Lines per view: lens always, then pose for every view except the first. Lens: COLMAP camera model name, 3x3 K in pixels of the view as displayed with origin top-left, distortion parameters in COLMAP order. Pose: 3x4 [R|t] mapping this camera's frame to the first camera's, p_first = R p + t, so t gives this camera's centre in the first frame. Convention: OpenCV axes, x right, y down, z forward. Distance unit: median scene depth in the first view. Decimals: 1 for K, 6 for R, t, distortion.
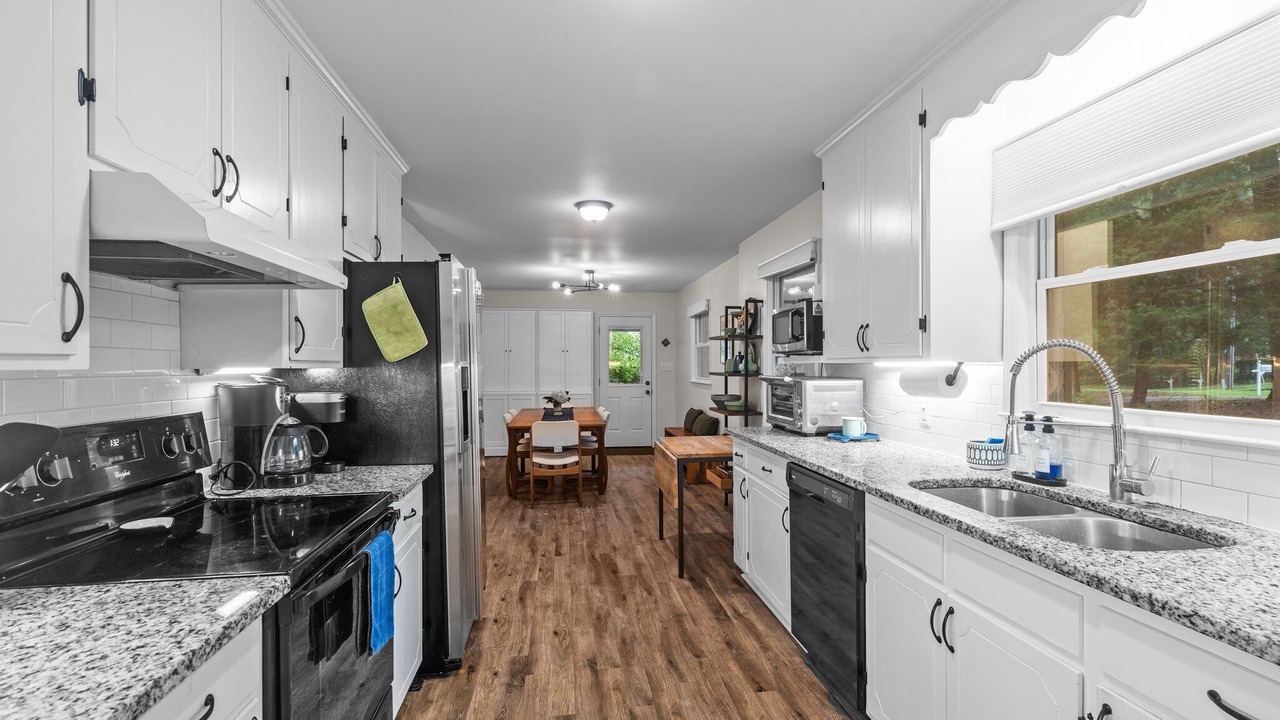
lens RADIAL K [[586.9, 0, 639.3], [0, 586.9, 361.7], [0, 0, 1]] dist [0.001790, 0.000310]
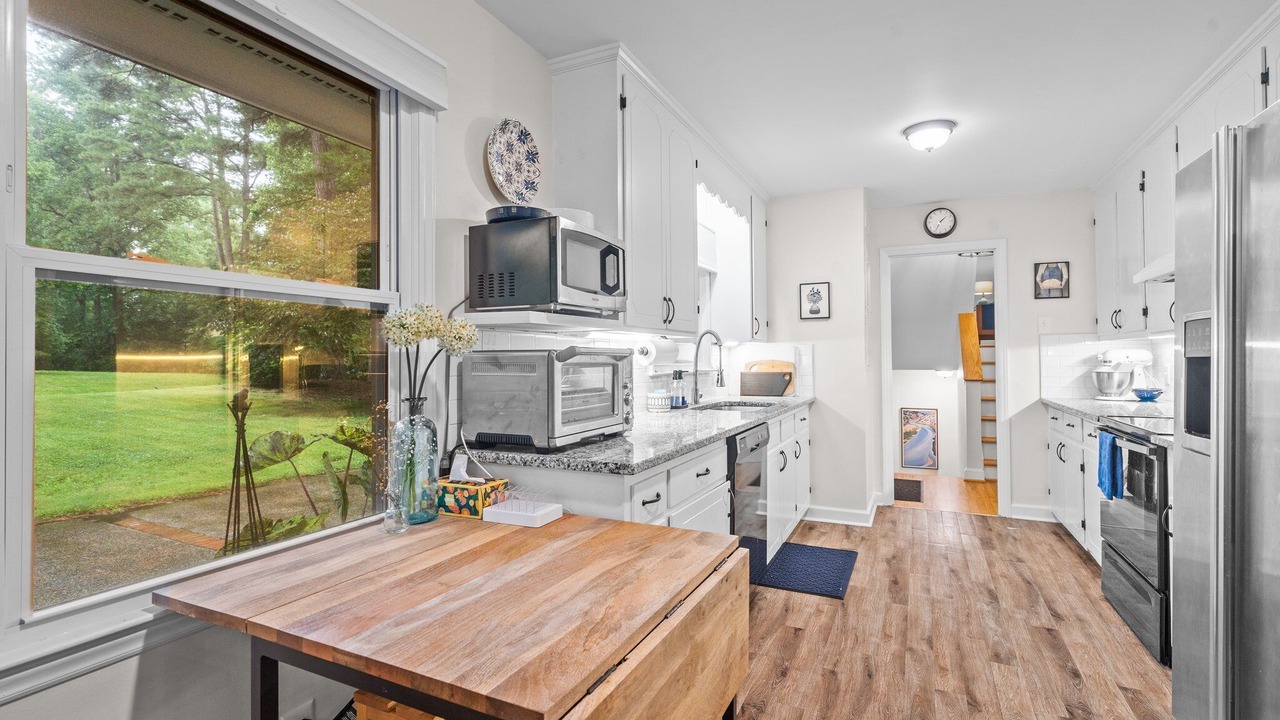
lens RADIAL K [[586.9, 0, 636.0], [0, 586.9, 360.2], [0, 0, 1]] dist [0.001790, 0.000310]
pose [[-0.836031, 0.007460, 0.548631, -0.141231], [0.006839, 0.999972, -0.003175, 0.047625], [-0.548639, 0.001098, -0.836058, 1.968617]]
